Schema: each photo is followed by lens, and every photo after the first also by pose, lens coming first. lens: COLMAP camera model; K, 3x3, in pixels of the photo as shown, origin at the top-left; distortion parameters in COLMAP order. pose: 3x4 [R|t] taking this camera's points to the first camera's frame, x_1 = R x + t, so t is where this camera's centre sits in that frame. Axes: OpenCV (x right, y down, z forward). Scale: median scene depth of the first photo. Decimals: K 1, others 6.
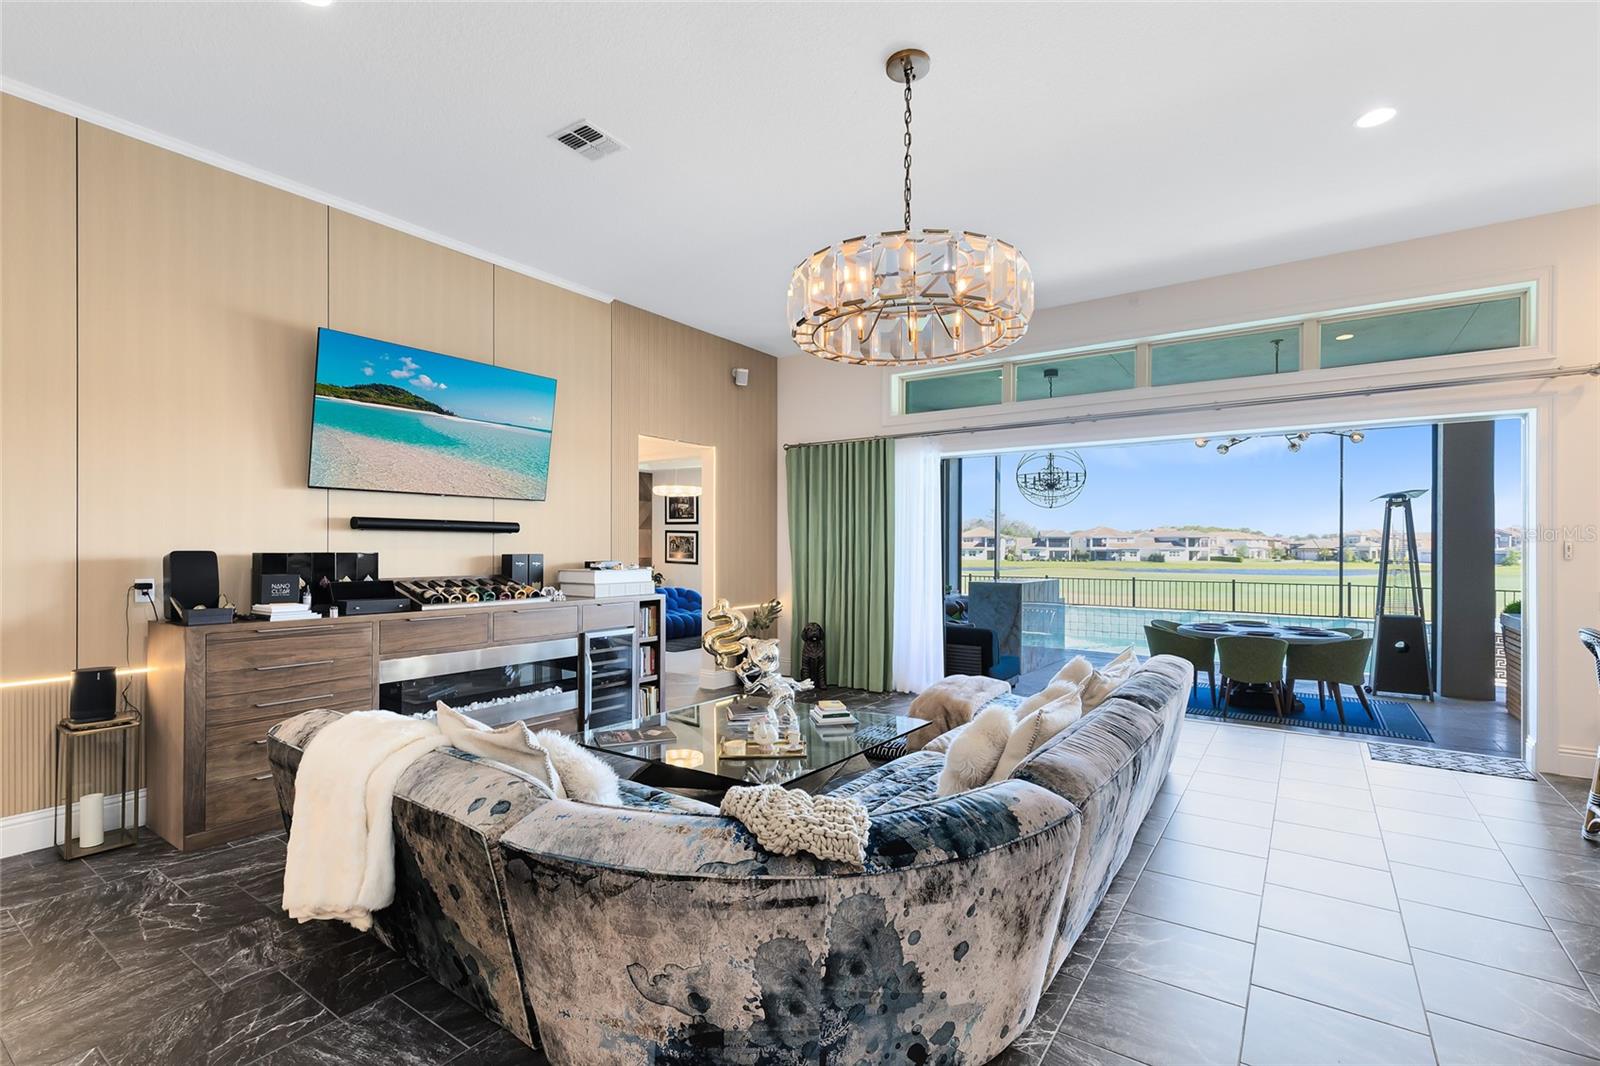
lens RADIAL K [[734.0, 0, 824.2], [0, 734.0, 547.2], [0, 0, 1]] dist [0.012978, -0.003534]
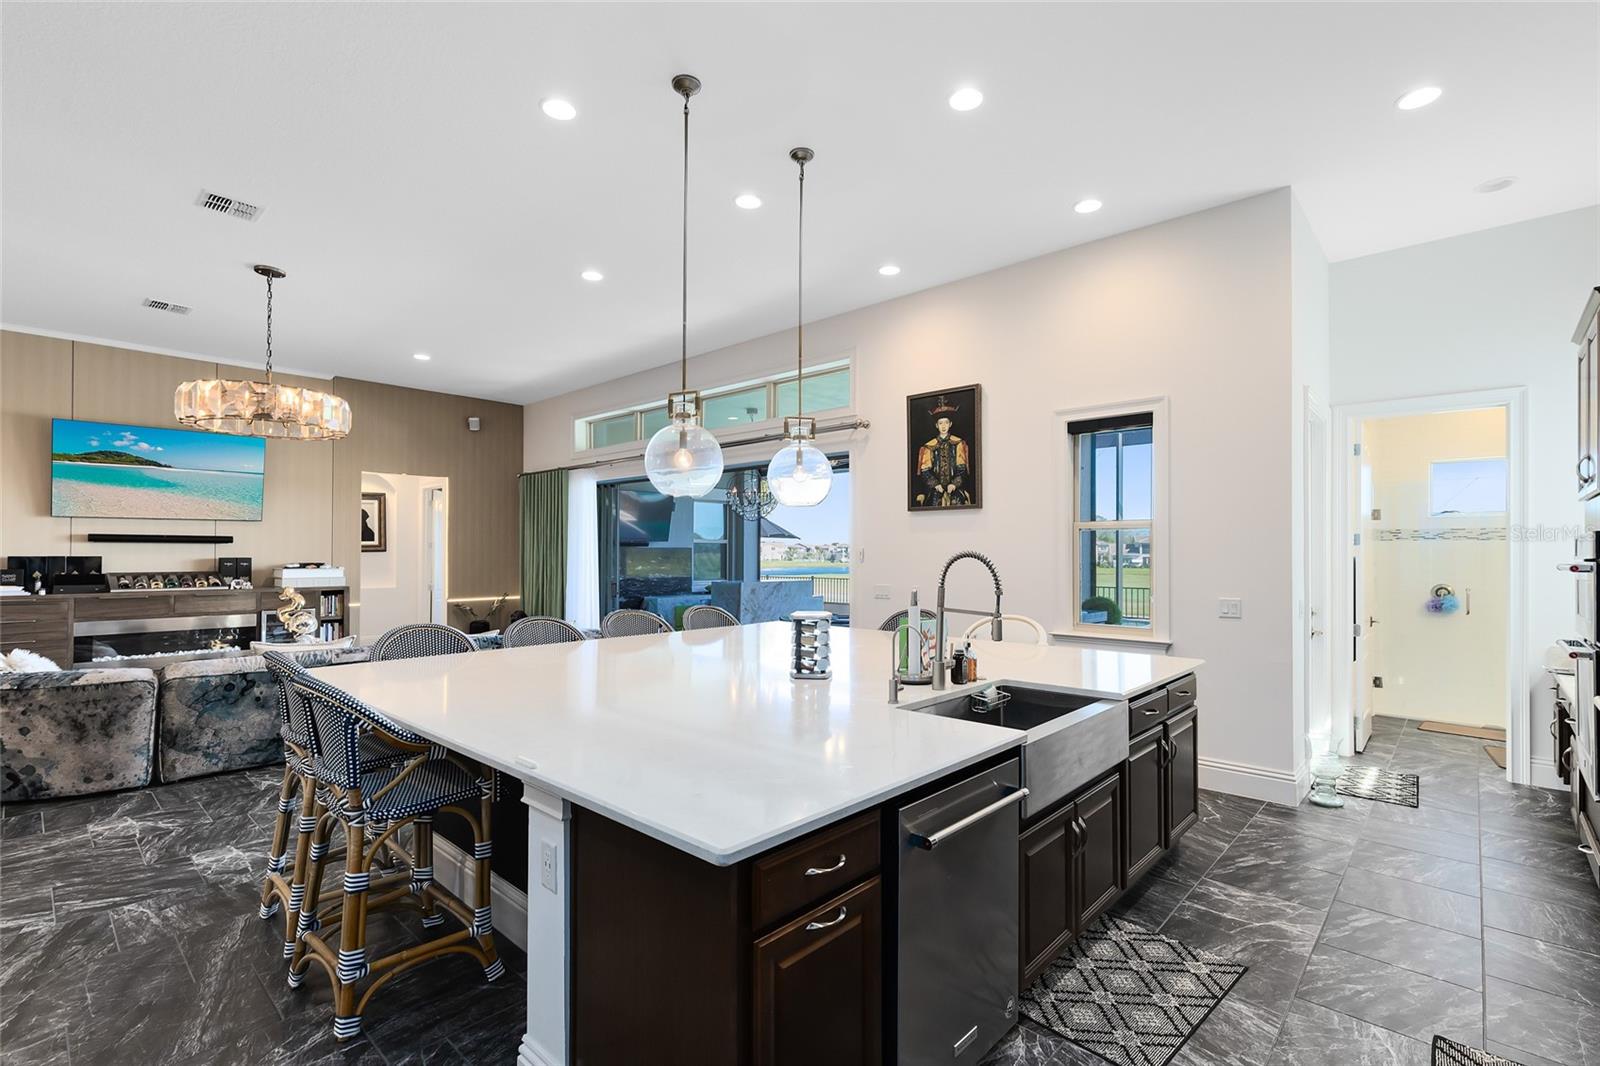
lens RADIAL K [[734.0, 0, 809.1], [0, 734.0, 535.8], [0, 0, 1]] dist [0.012978, -0.003534]
pose [[0.987715, -0.003432, -0.156227, 1.142320], [-0.000389, 0.999702, -0.024423, 0.001399], [0.156264, 0.024184, 0.987419, -0.336851]]
